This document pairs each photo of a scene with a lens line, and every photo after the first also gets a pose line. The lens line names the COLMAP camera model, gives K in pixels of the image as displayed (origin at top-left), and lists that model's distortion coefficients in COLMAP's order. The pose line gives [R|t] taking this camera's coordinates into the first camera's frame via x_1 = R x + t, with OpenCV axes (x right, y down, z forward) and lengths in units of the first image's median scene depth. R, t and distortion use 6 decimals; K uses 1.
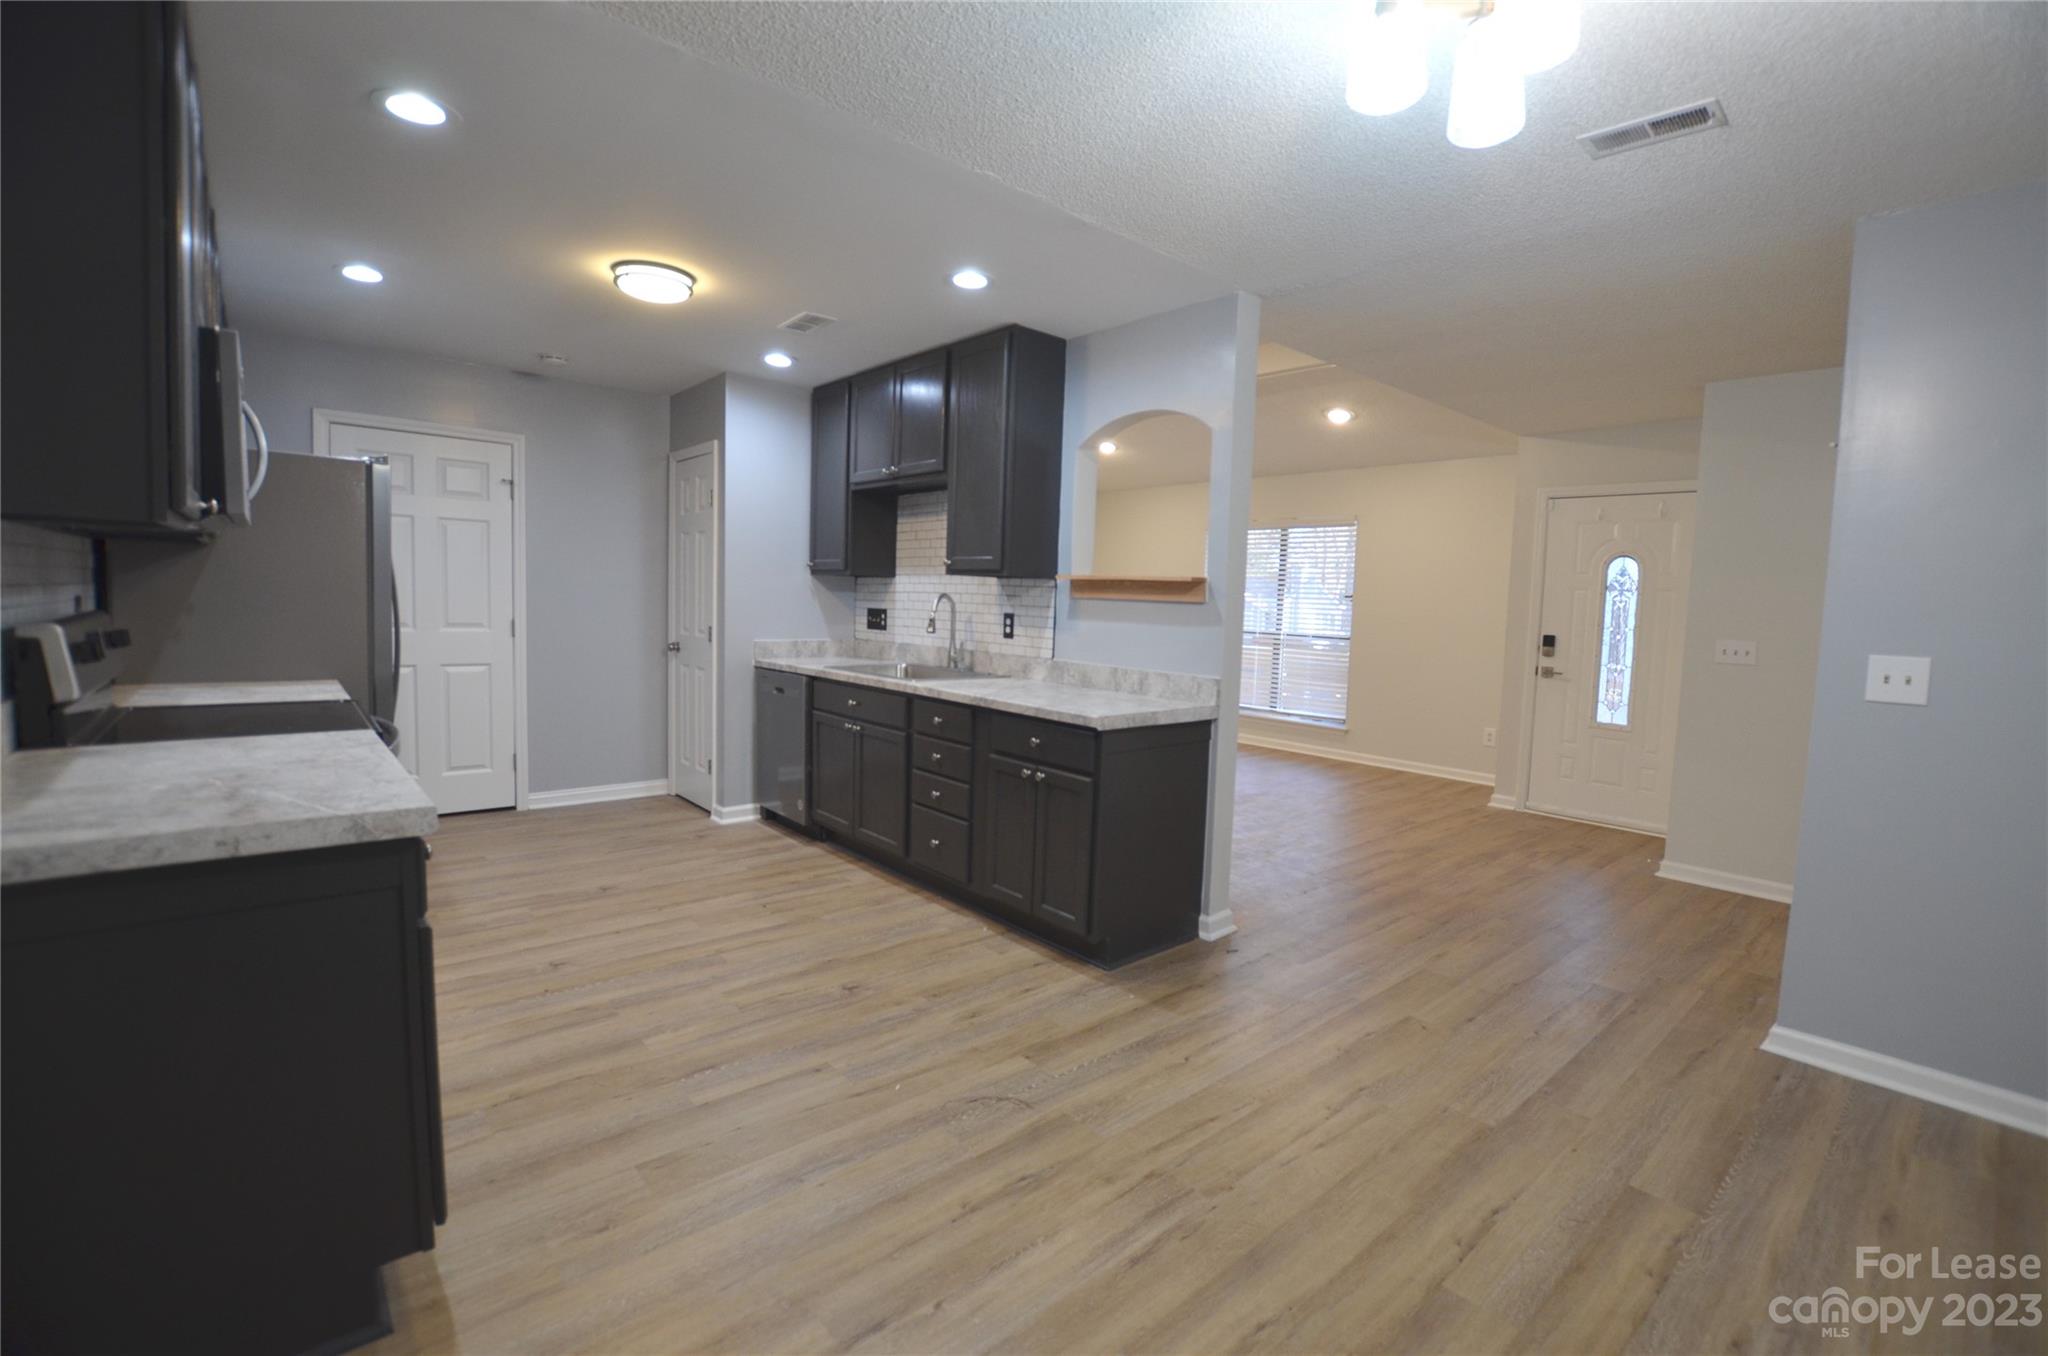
lens RADIAL K [[897.3, 0, 1054.3], [0, 897.3, 676.2], [0, 0, 1]] dist [-0.032653, 0.001096]
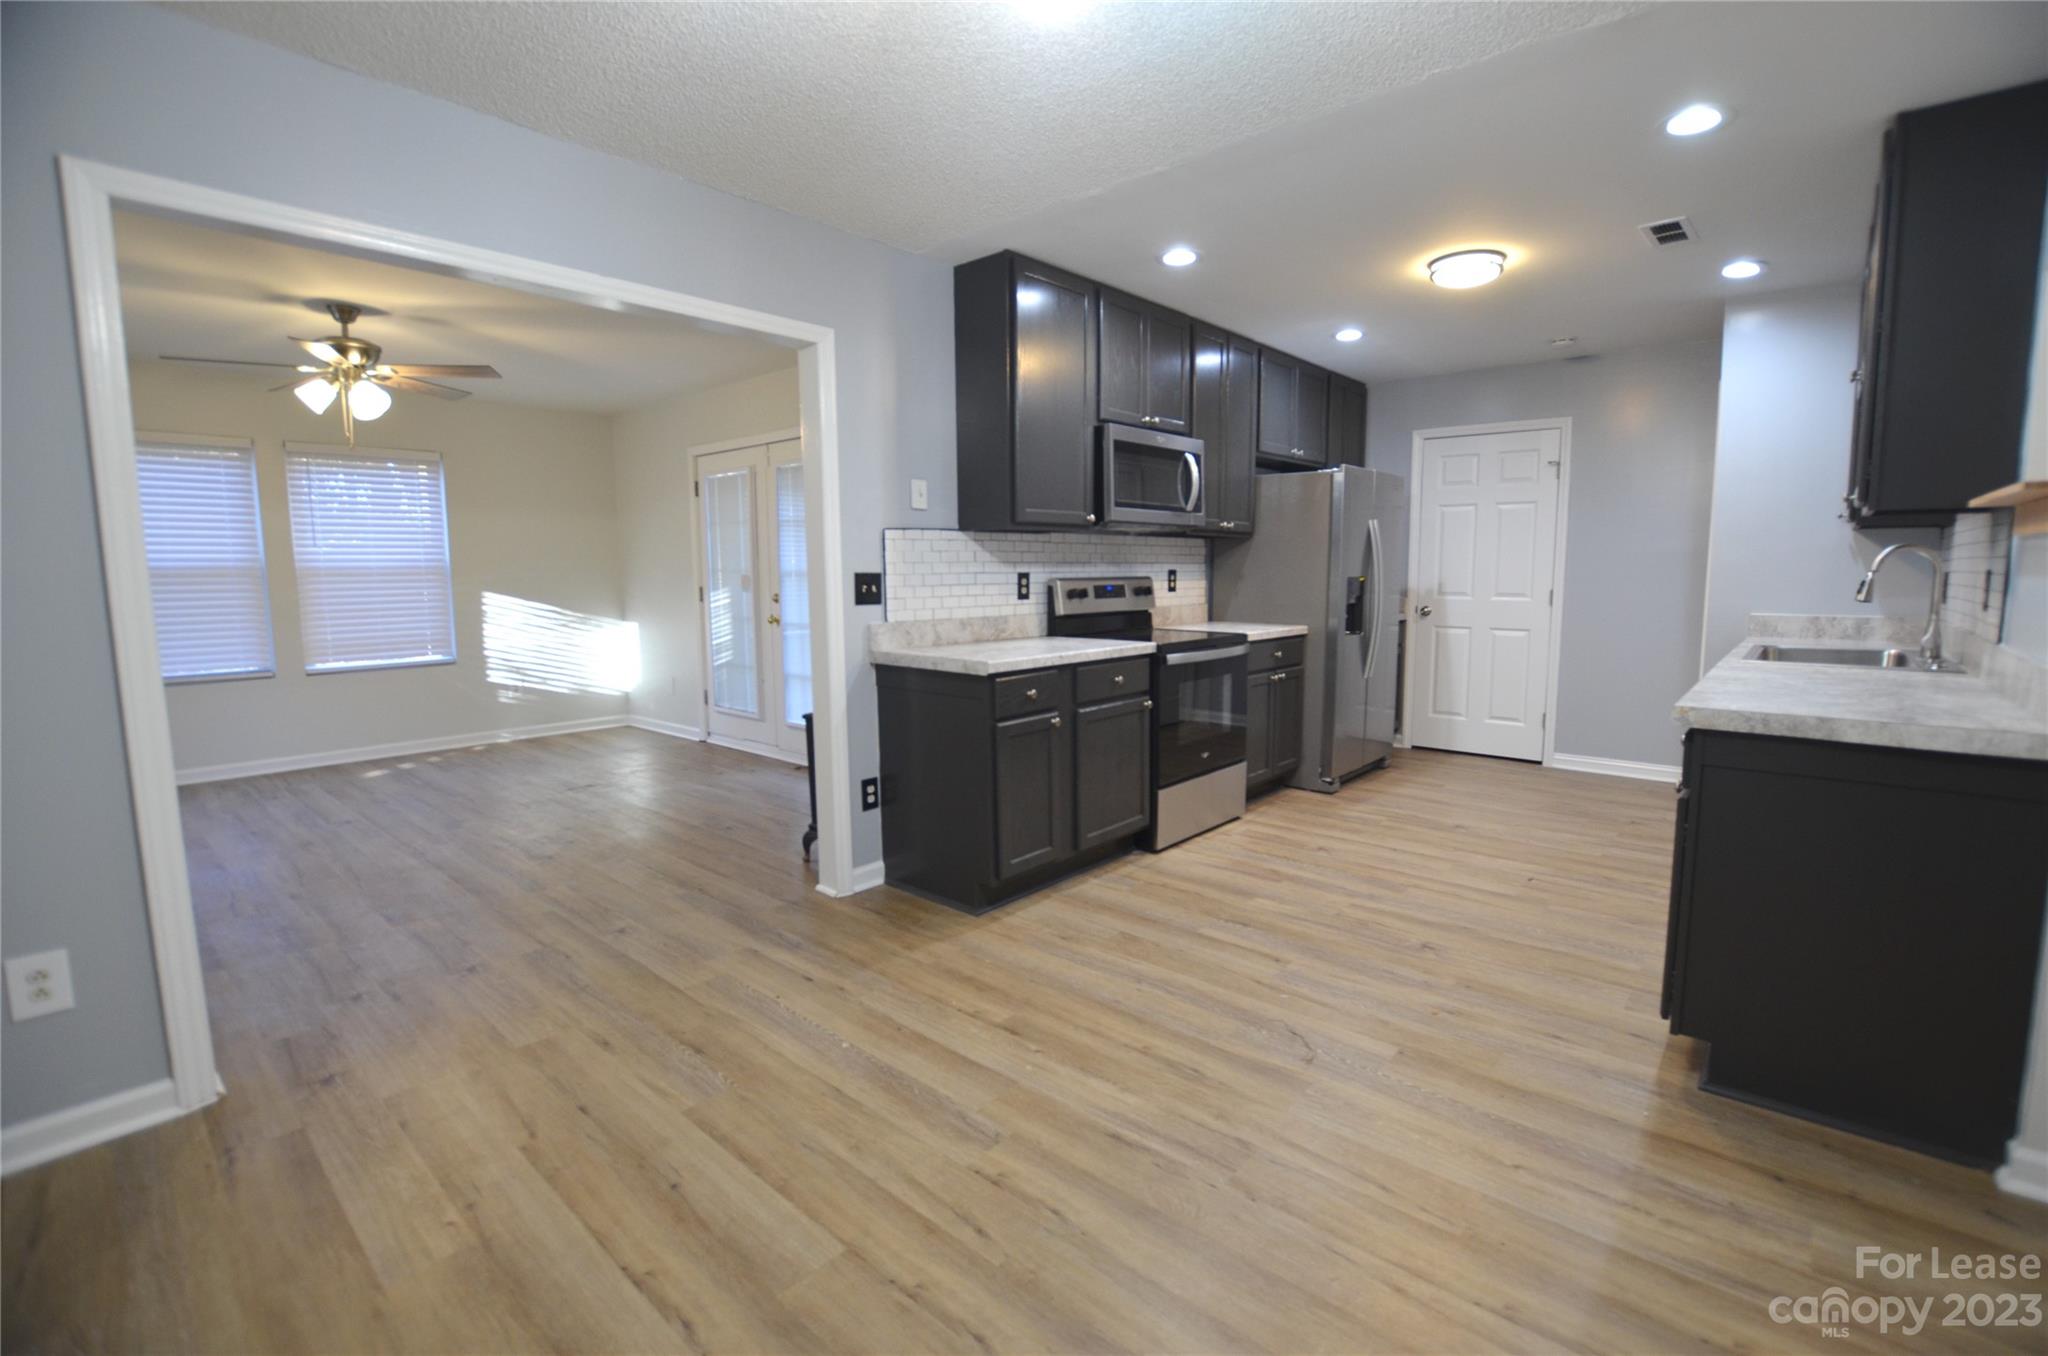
lens RADIAL K [[897.3, 0, 1054.3], [0, 897.3, 676.2], [0, 0, 1]] dist [-0.032653, 0.001096]
pose [[0.121802, 0.084368, -0.988962, 0.592678], [-0.074623, 0.994339, 0.075636, 0.005941], [0.989745, 0.064587, 0.127408, 0.390825]]
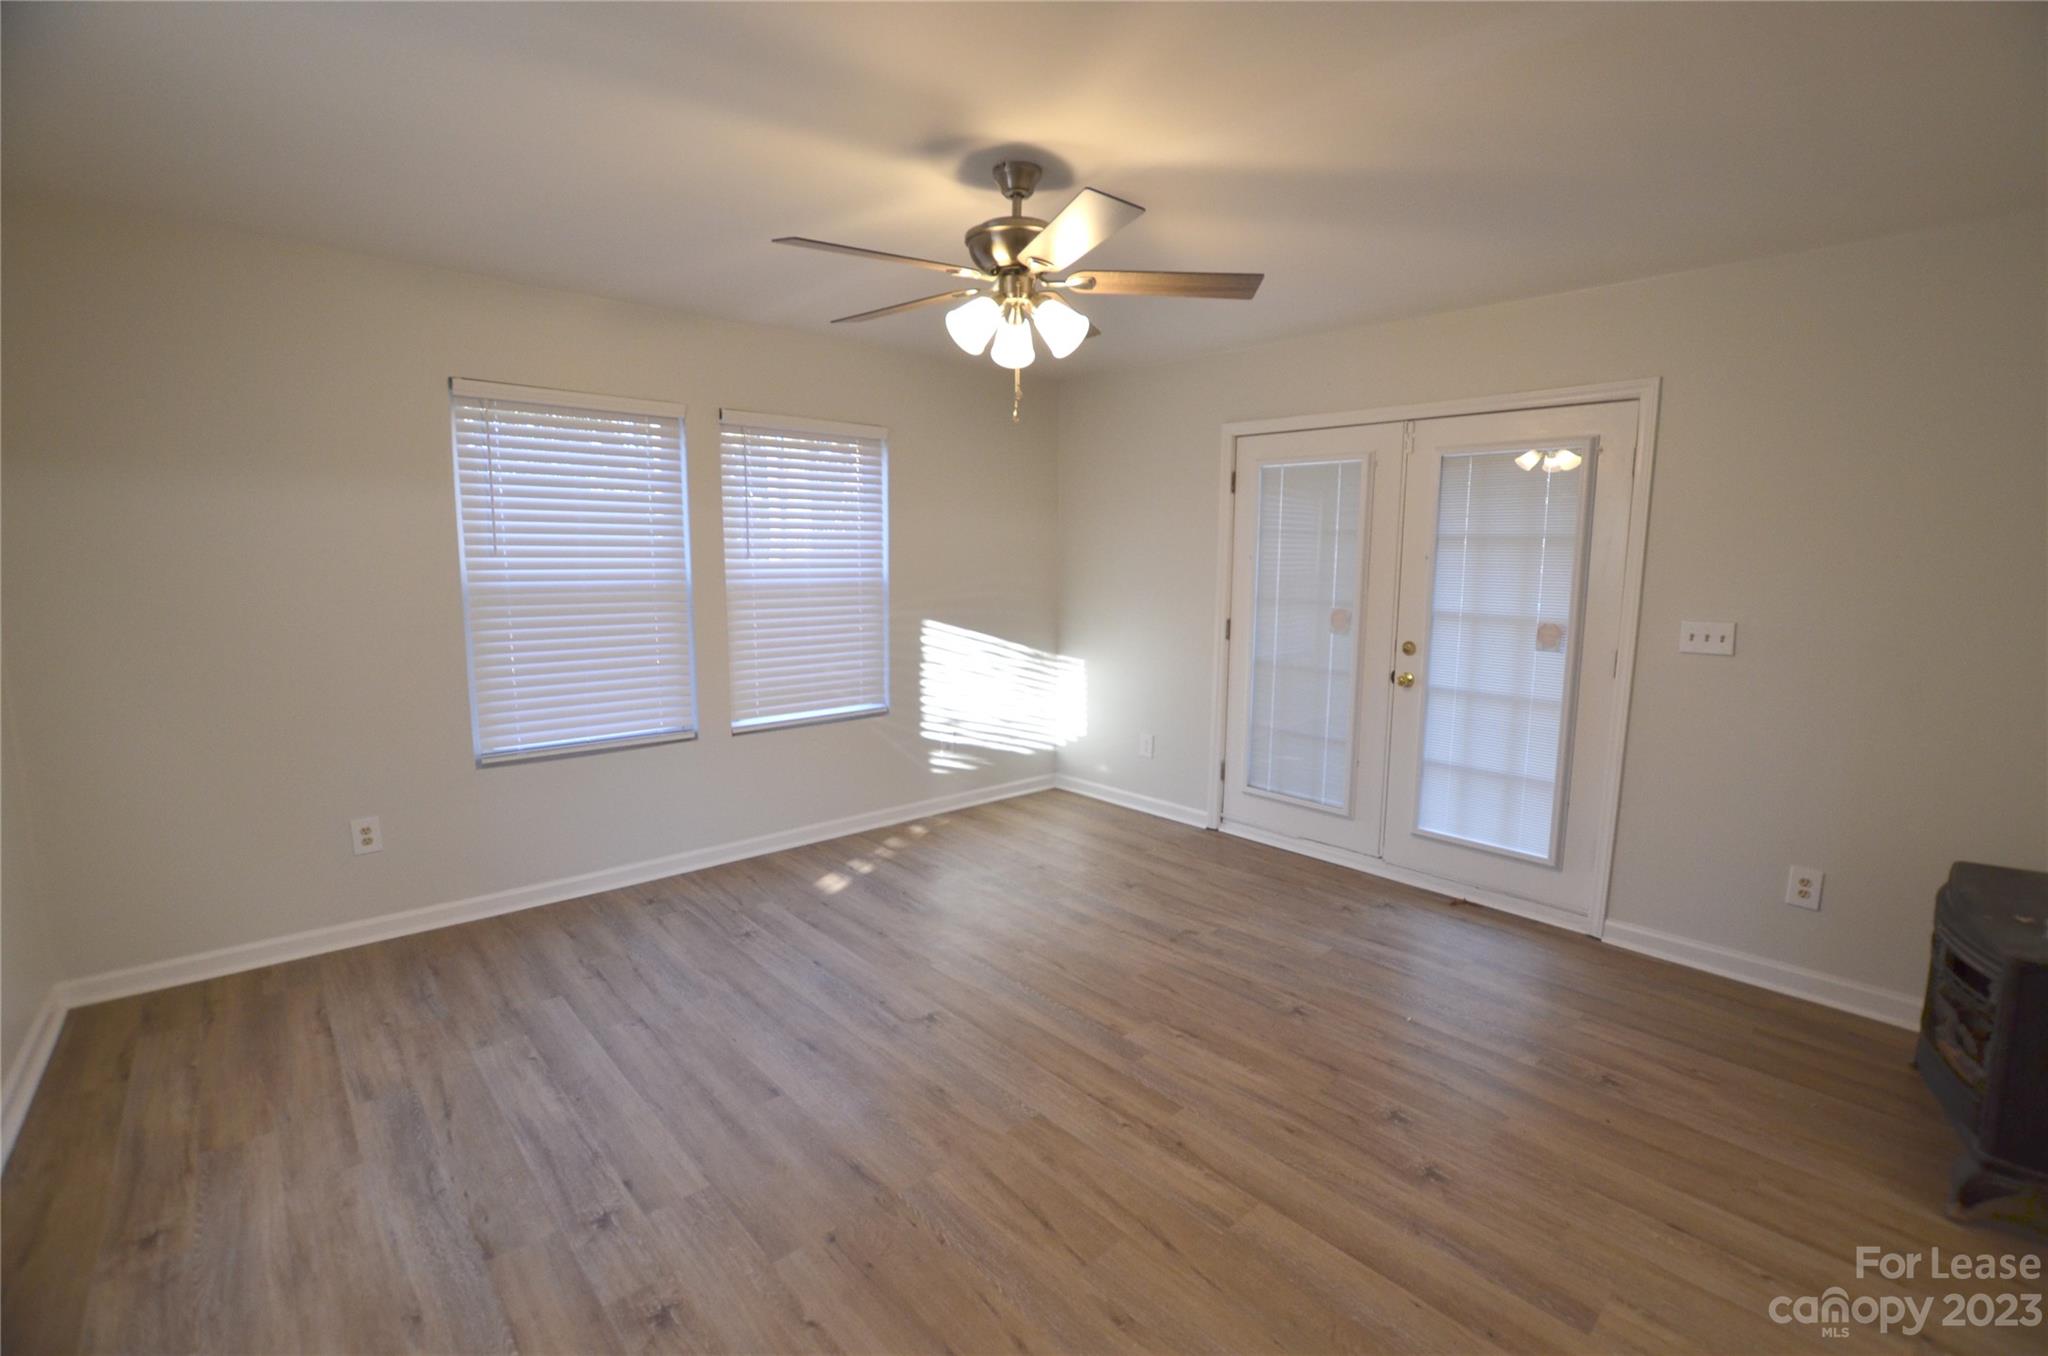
lens RADIAL K [[897.3, 0, 1054.3], [0, 897.3, 676.2], [0, 0, 1]] dist [-0.032653, 0.001096]
pose [[0.011682, 0.106322, -0.994263, -0.017620], [-0.095236, 0.989929, 0.104739, -0.015436], [0.995386, 0.093466, 0.021690, -0.405238]]
